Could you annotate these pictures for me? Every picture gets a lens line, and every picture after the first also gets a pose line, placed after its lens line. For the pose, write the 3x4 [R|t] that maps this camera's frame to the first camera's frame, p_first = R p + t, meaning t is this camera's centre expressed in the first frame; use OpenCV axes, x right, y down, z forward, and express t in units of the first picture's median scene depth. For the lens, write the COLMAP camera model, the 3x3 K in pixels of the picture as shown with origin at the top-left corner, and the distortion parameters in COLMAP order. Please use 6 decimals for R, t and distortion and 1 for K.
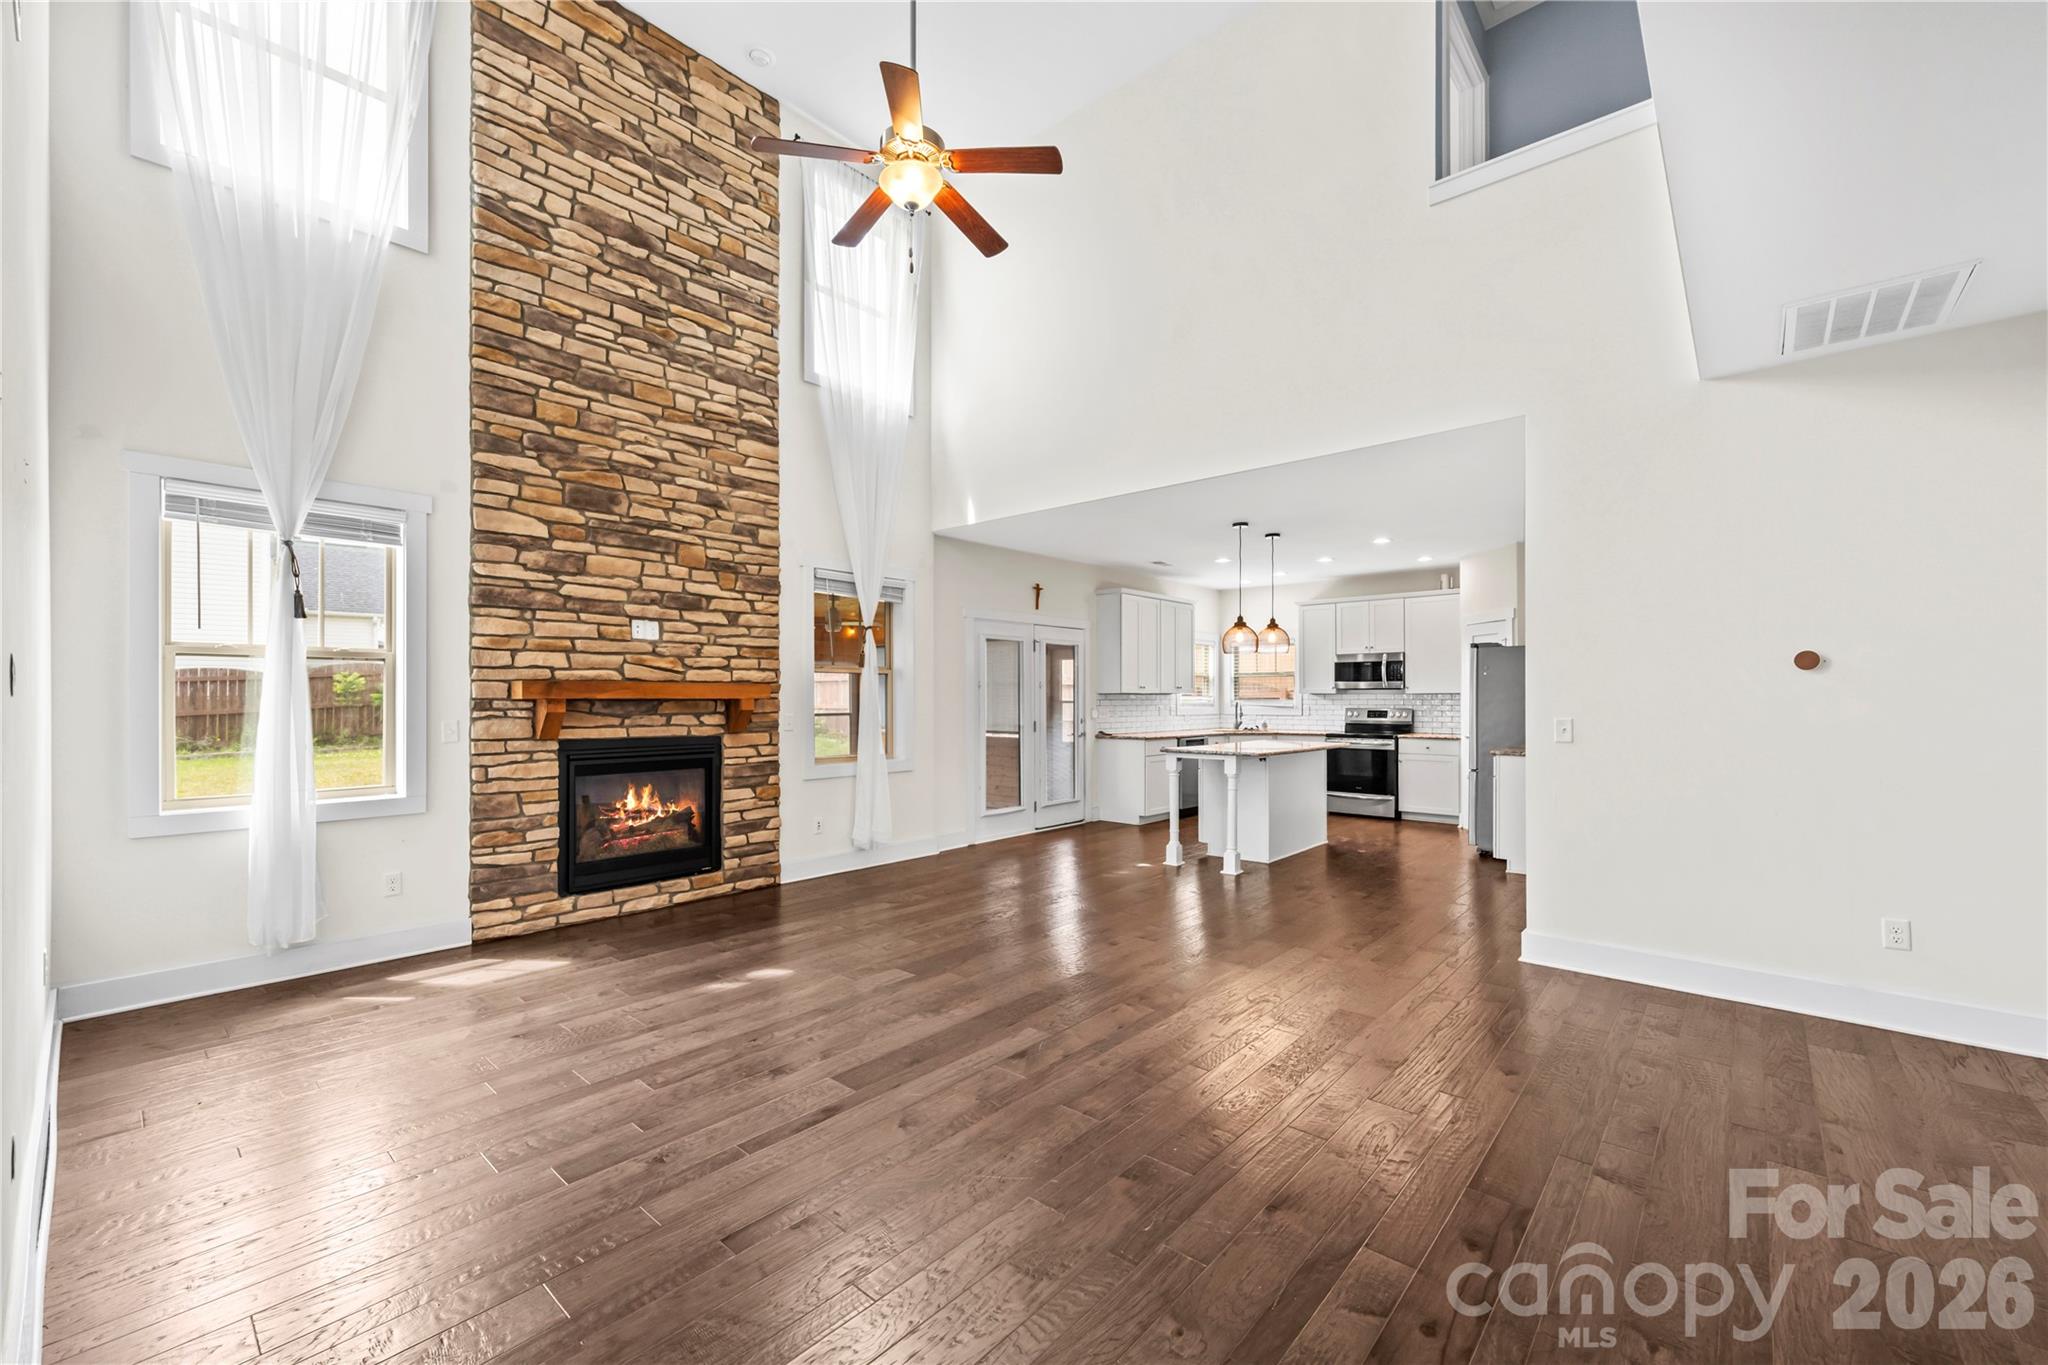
lens RADIAL K [[816.3, 0, 1029.2], [0, 816.3, 704.2], [0, 0, 1]] dist [0.008910, -0.000545]
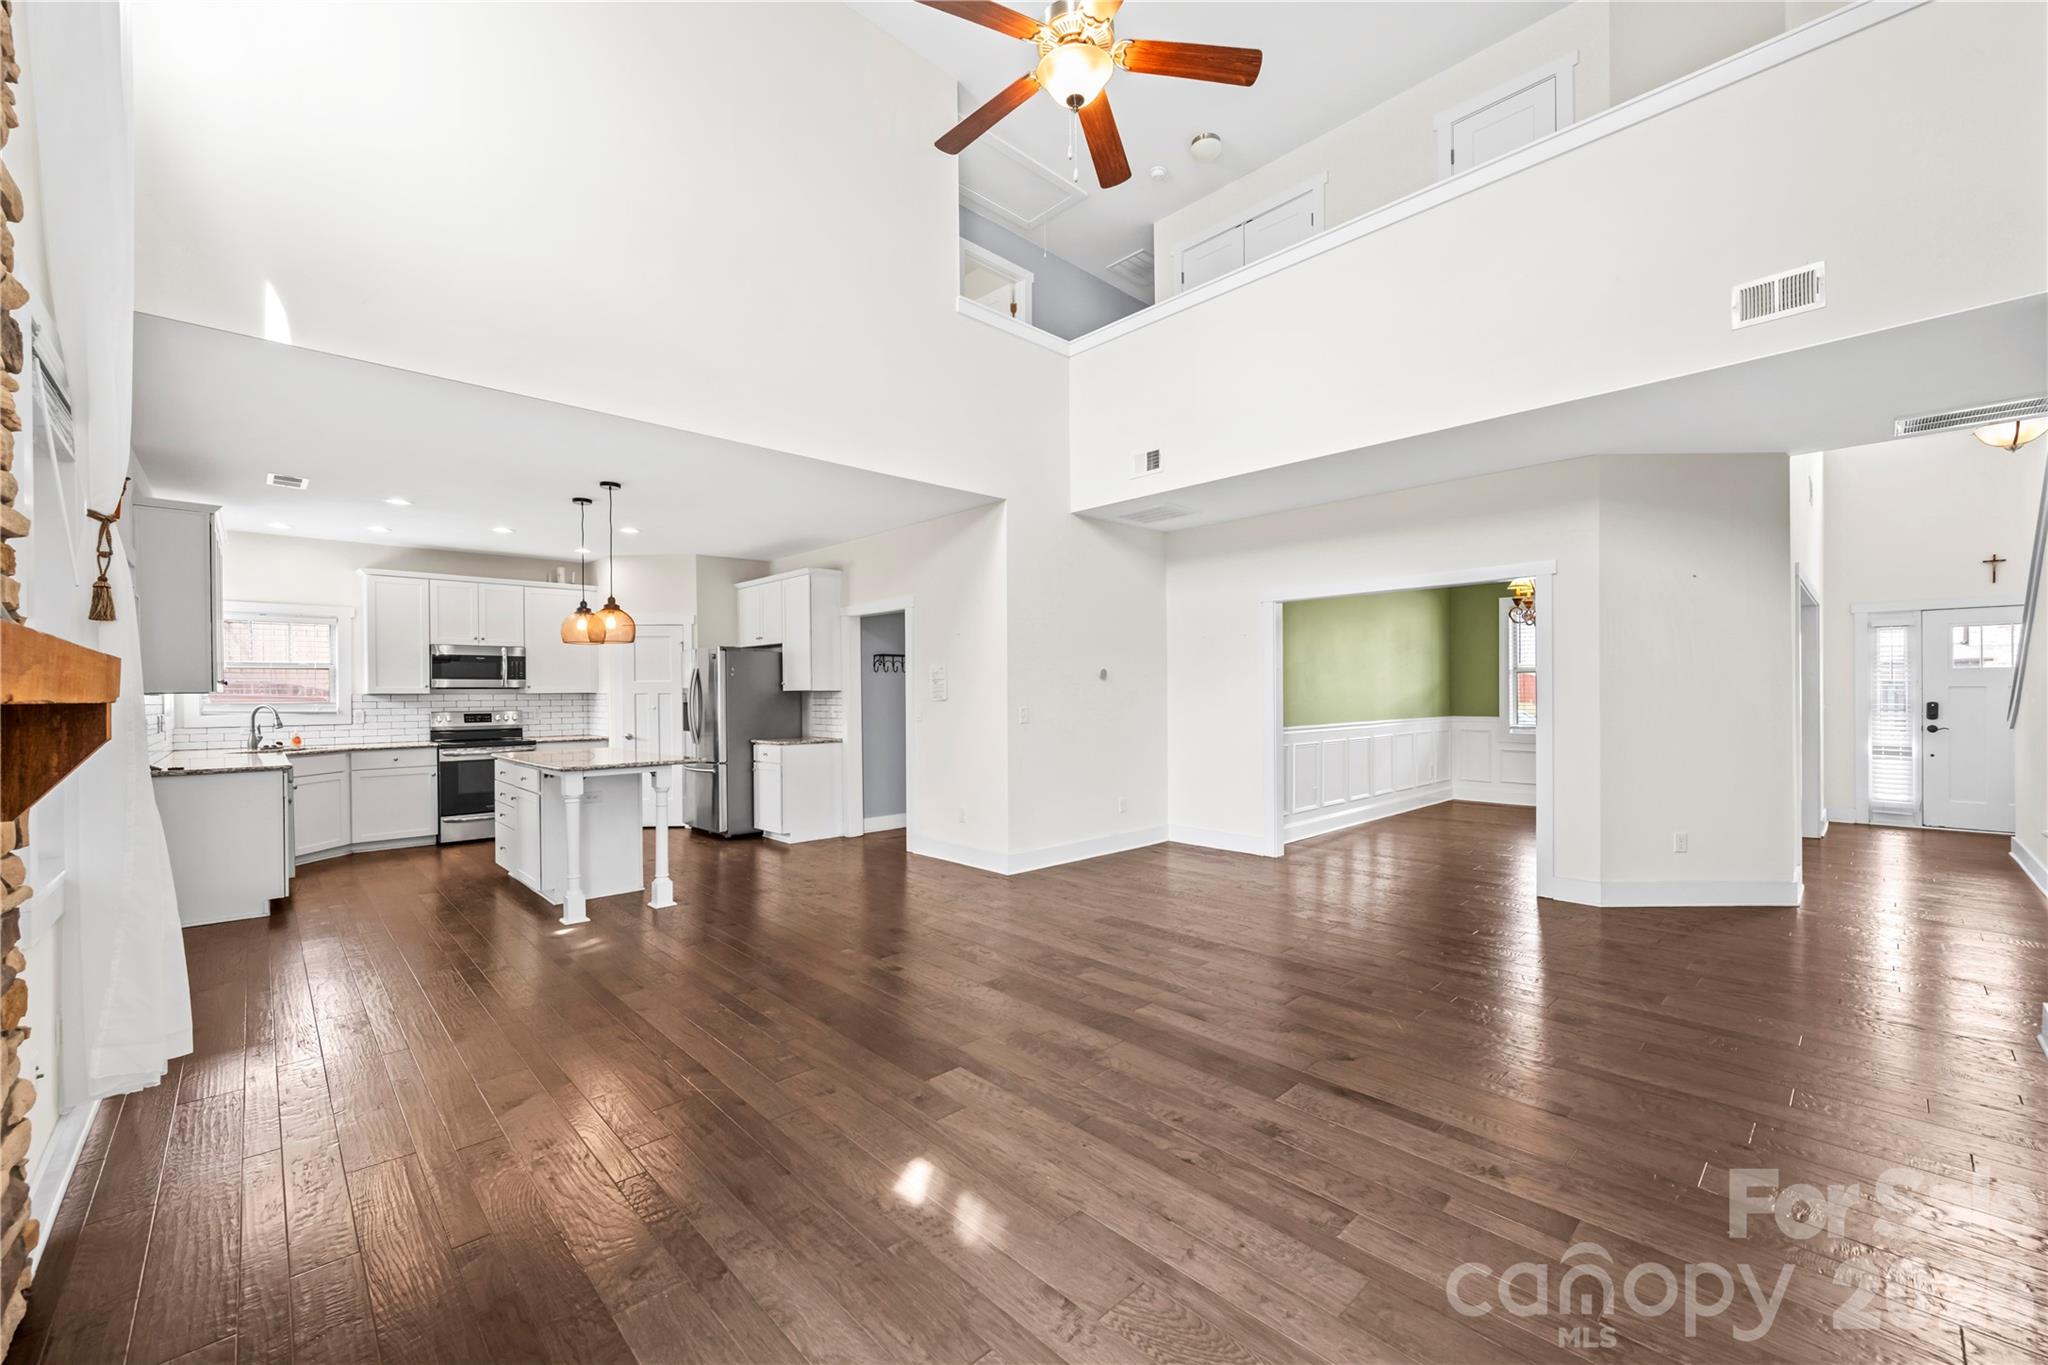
lens RADIAL K [[816.3, 0, 1023.5], [0, 816.3, 694.3], [0, 0, 1]] dist [0.008910, -0.000545]
pose [[0.089233, -0.003493, 0.996005, -0.648581], [0.018757, 0.999822, 0.001826, -0.005849], [-0.995834, 0.018519, 0.089282, 0.647335]]
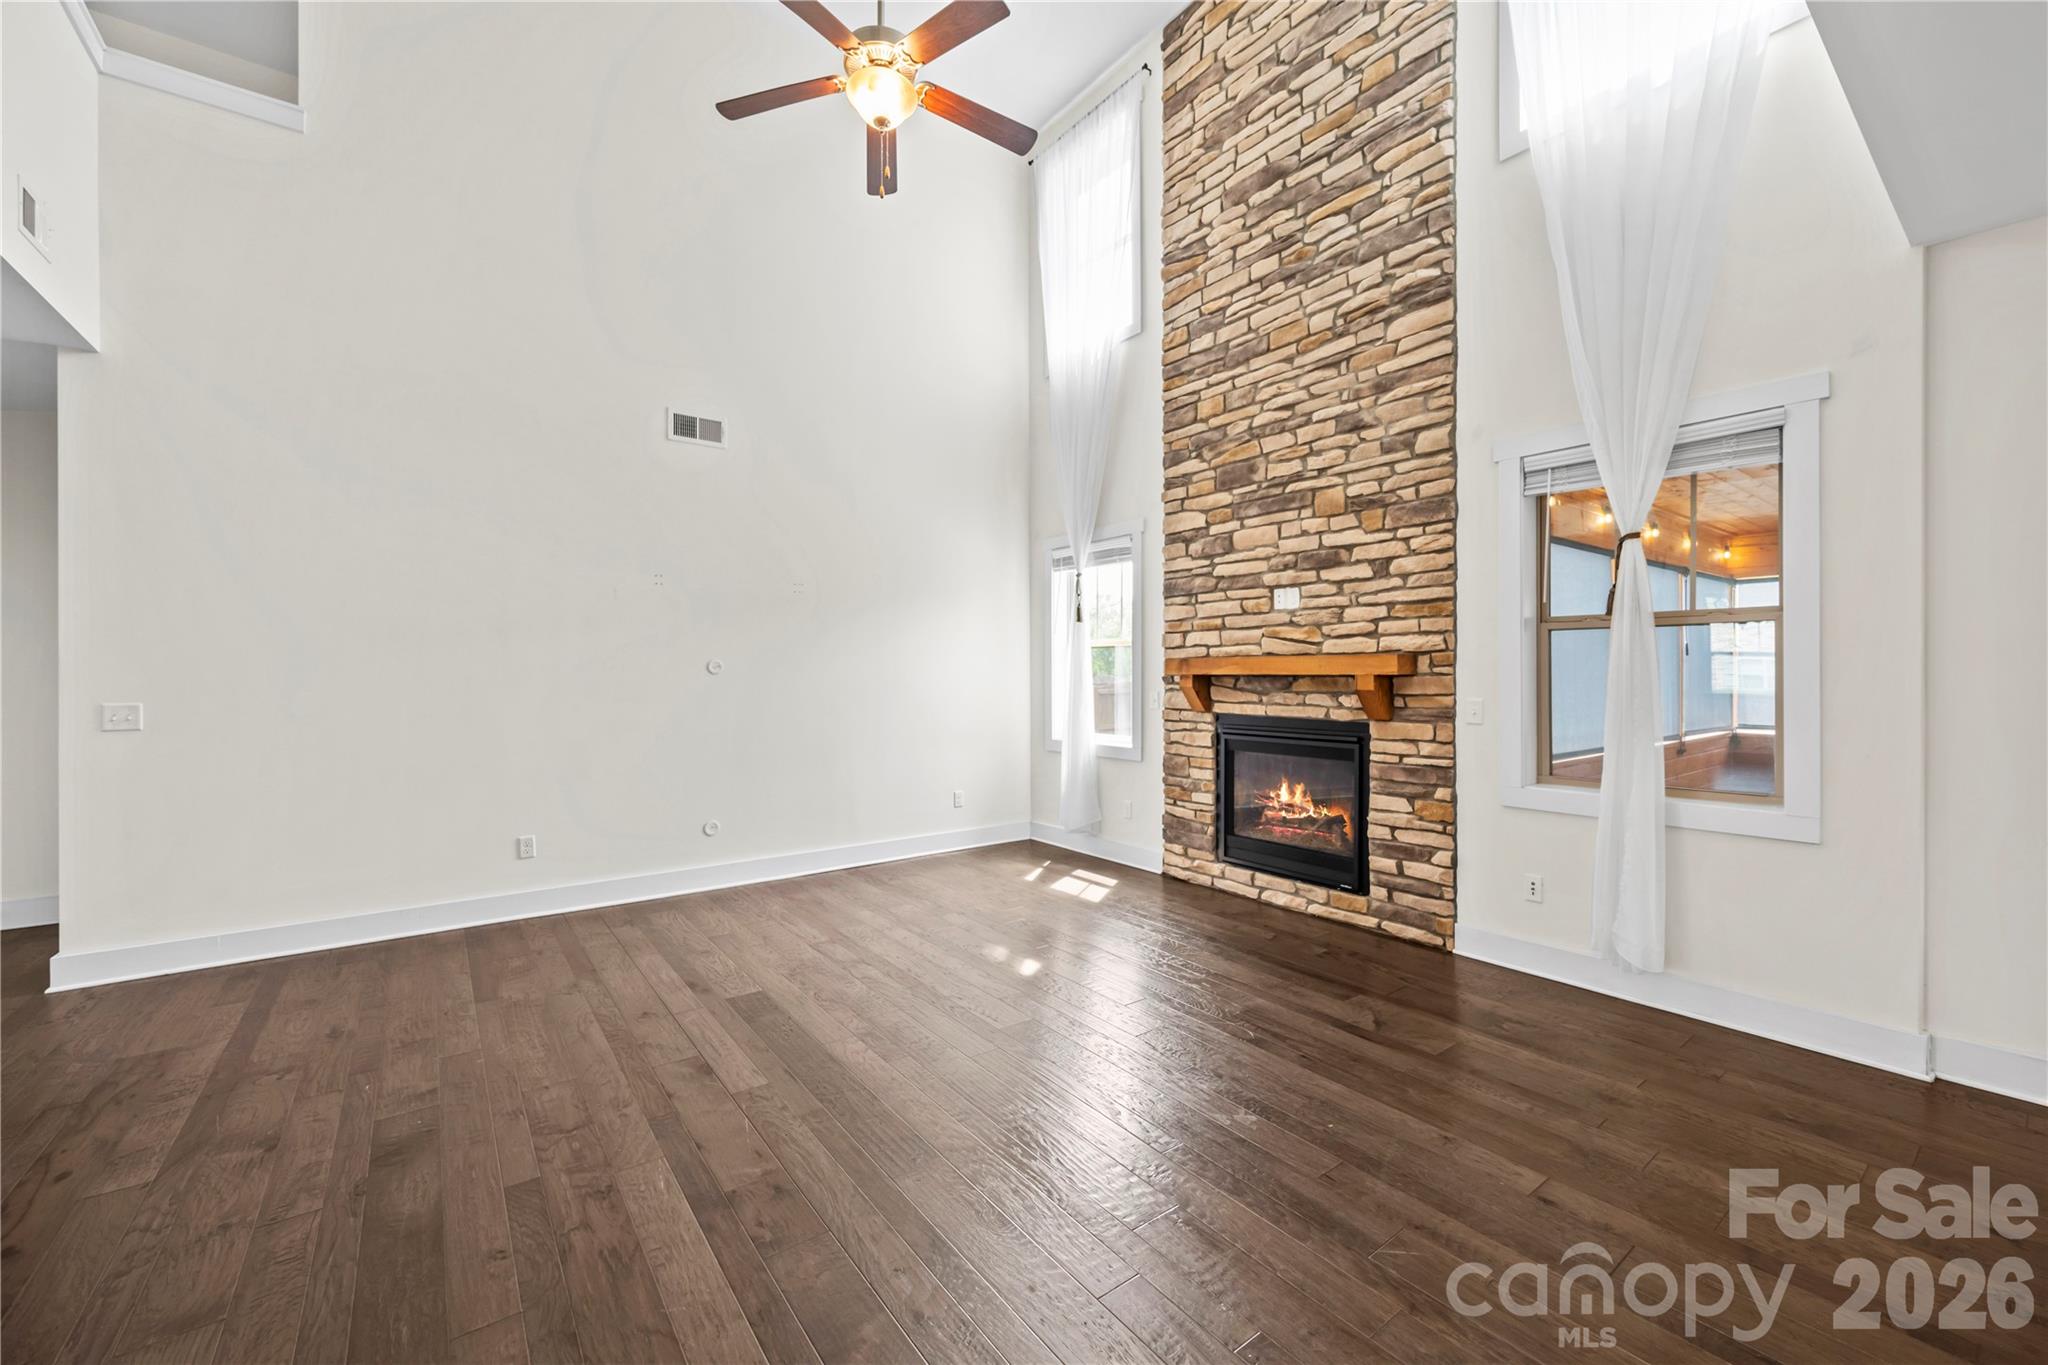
lens RADIAL K [[816.3, 0, 1030.2], [0, 816.3, 676.4], [0, 0, 1]] dist [0.008910, -0.000545]
pose [[-0.201512, 0.007291, -0.979459, 0.464785], [-0.004322, 0.999956, 0.008333, -0.010527], [0.979476, 0.005913, -0.201472, 0.884049]]
